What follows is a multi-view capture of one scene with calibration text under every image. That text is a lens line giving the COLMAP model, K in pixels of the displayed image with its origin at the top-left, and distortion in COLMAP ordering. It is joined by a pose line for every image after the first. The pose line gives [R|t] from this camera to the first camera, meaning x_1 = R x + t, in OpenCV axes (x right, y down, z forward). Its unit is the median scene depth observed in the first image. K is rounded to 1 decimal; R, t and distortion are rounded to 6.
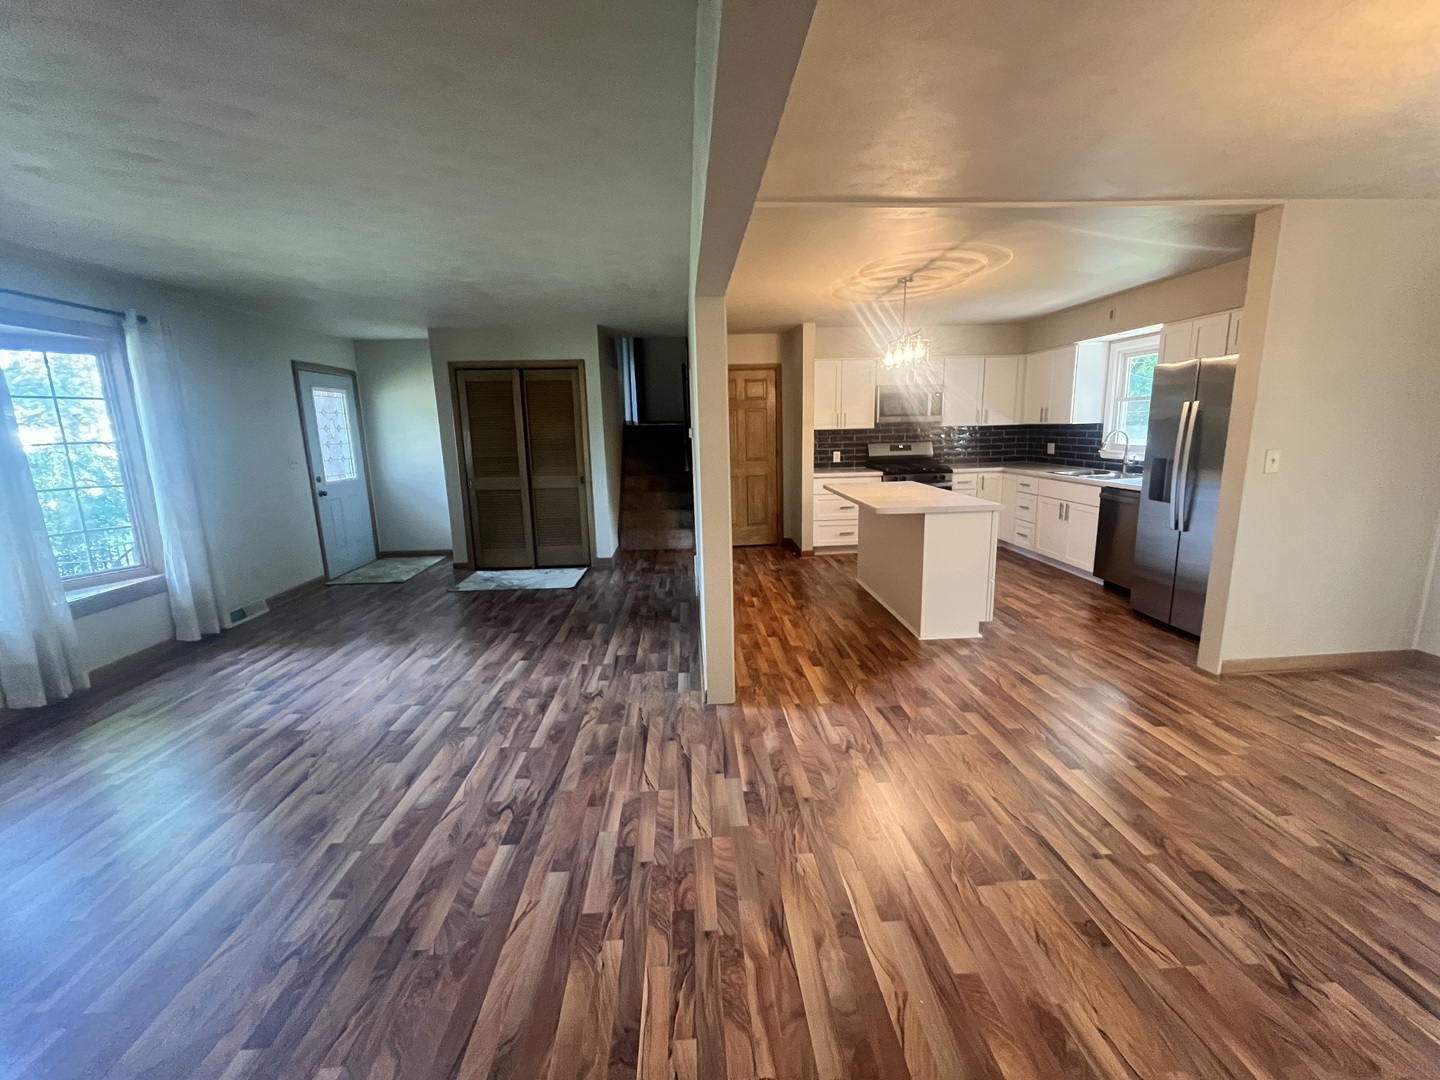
lens RADIAL K [[590.4, 0, 715.7], [0, 590.4, 536.9], [0, 0, 1]] dist [-0.001646, -0.000439]
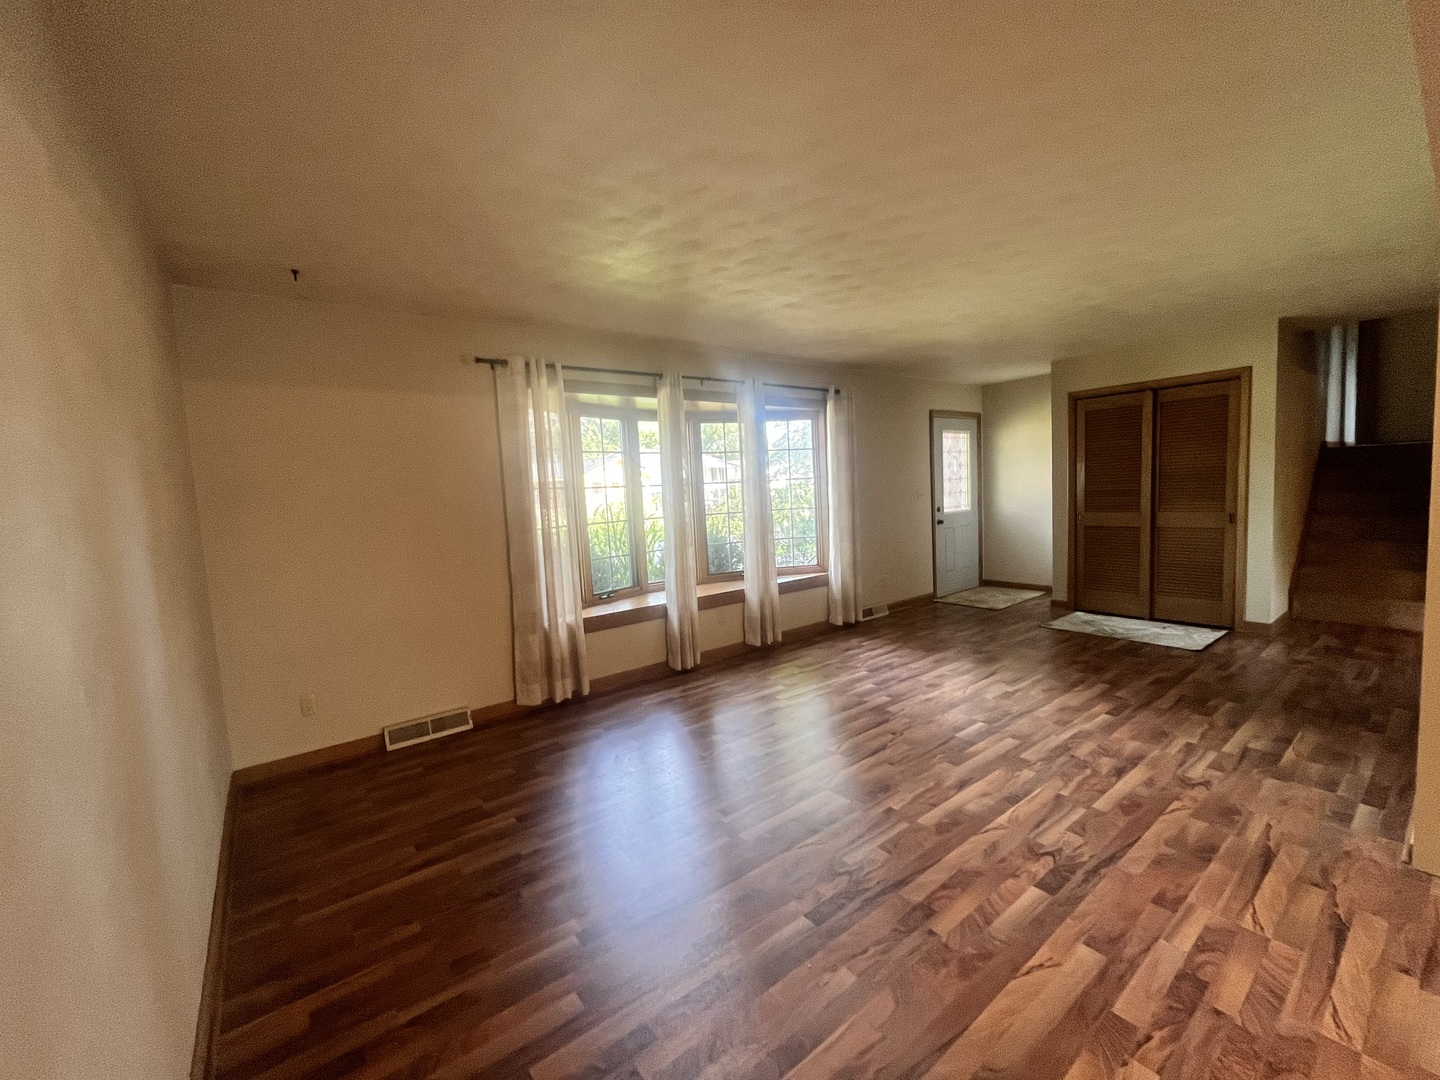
lens RADIAL K [[586.6, 0, 720.0], [0, 586.6, 540.0], [0, 0, 1]] dist [-0.001032, -0.000082]
pose [[0.567316, 0.066535, -0.820808, 0.050337], [-0.115796, 0.993273, 0.000481, 0.017546], [0.815318, 0.094774, 0.571204, 0.001032]]
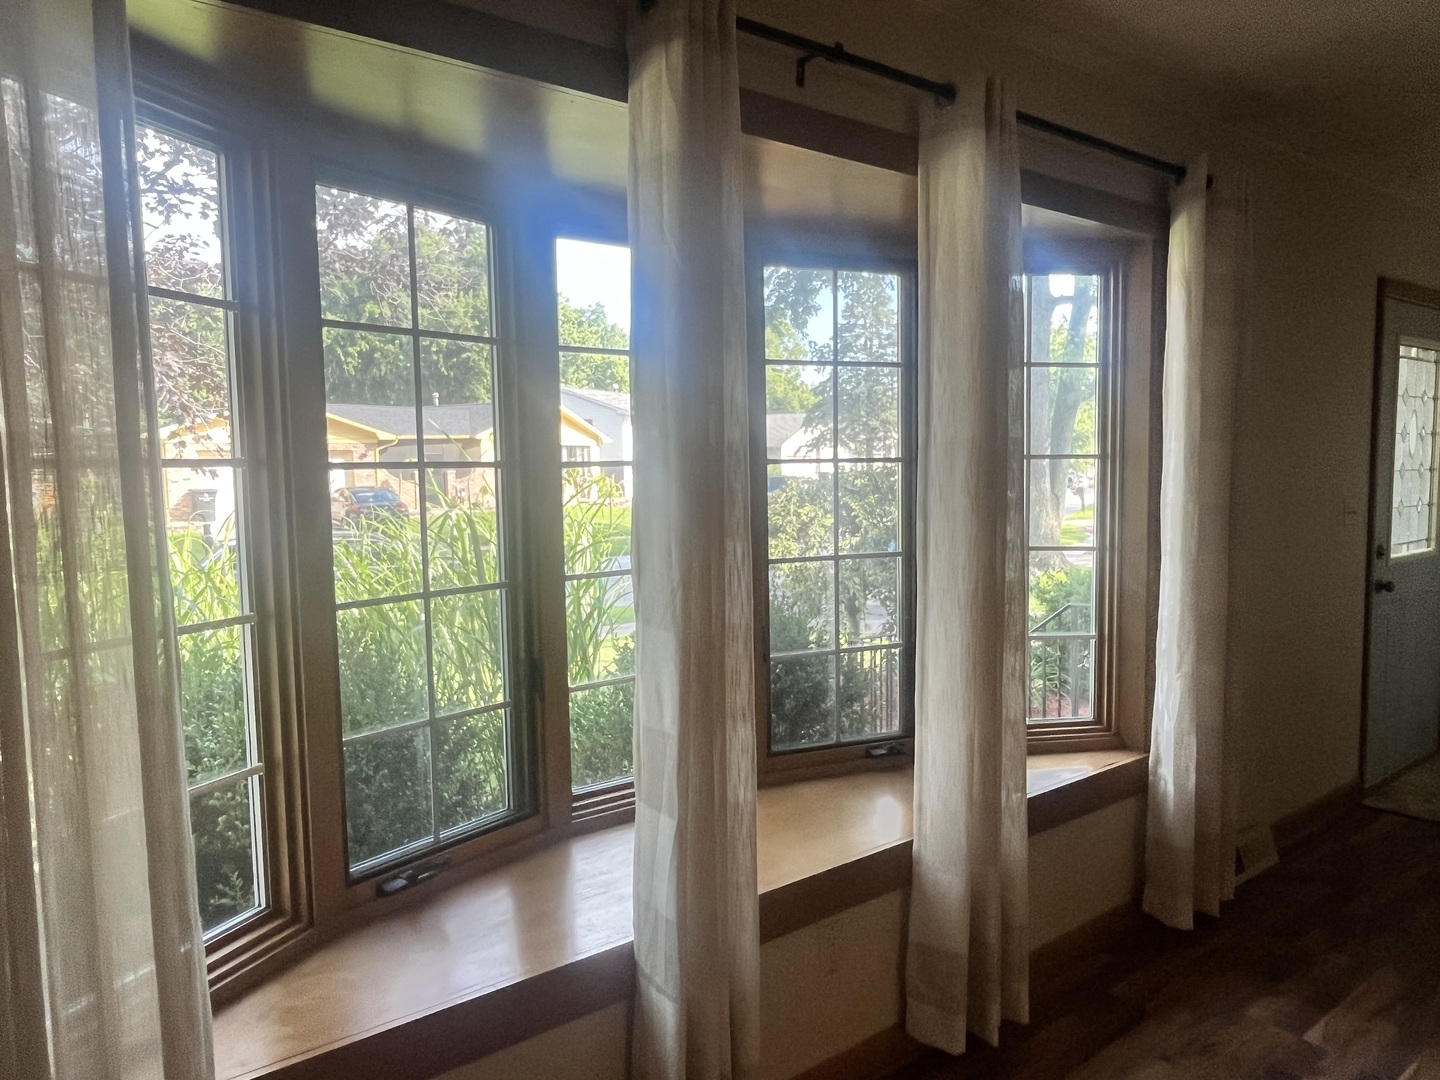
lens RADIAL K [[946.6, 0, 720.0], [0, 946.6, 540.0], [0, 0, 1]] dist [0.007025, 0.001488]
pose [[0.569661, 0.085478, -0.817423, -0.633014], [-0.152533, 0.988294, -0.002954, -0.051830], [0.807602, 0.126367, 0.576031, 0.365390]]
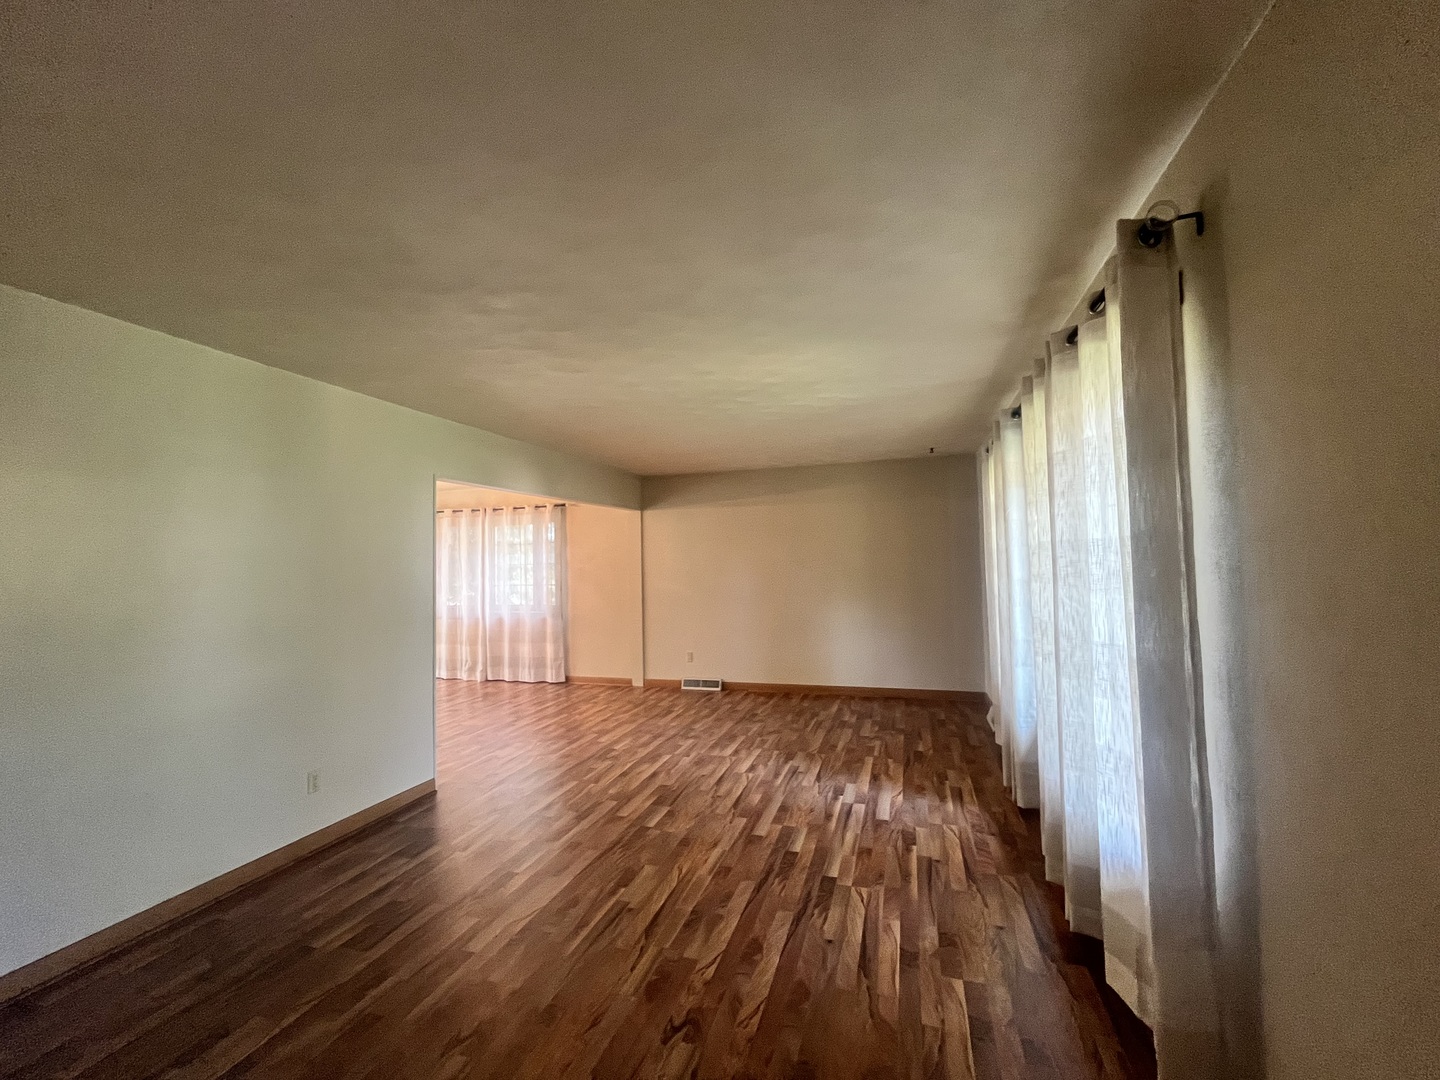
lens RADIAL K [[586.6, 0, 720.0], [0, 586.6, 540.0], [0, 0, 1]] dist [-0.001032, -0.000082]
pose [[-0.934781, 0.059725, 0.350168, -0.909805], [0.110776, 0.985619, 0.127609, -0.283104], [-0.337511, 0.158077, -0.927954, 1.644934]]
